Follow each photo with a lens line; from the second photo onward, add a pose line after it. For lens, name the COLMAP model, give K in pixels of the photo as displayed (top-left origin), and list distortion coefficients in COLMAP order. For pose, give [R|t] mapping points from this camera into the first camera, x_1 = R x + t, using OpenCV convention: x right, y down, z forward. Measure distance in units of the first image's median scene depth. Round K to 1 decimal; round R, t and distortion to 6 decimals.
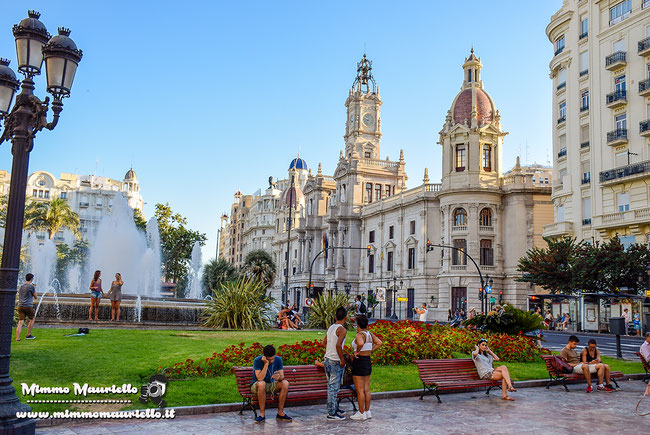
lens RADIAL K [[623.2, 0, 325.0], [0, 623.2, 217.5], [0, 0, 1]] dist [0.073253, 0.018420]
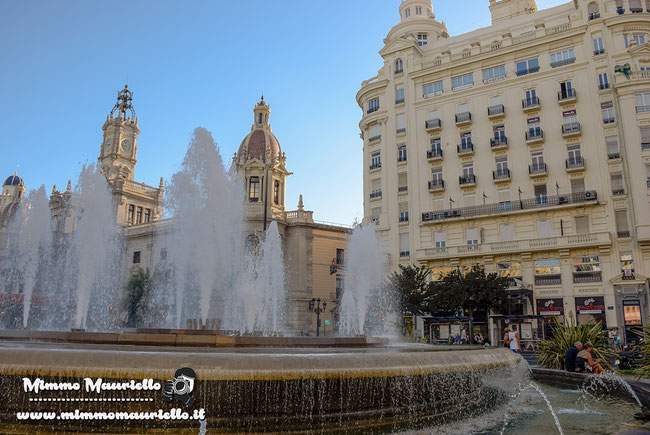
lens RADIAL K [[524.7, 0, 325.0], [0, 524.7, 217.5], [0, 0, 1]] dist [-0.124197, 0.004936]
pose [[0.843207, 0.101028, 0.528010, -0.154327], [-0.067682, 0.994318, -0.082166, 0.019638], [-0.533311, 0.033546, 0.845254, 0.167177]]
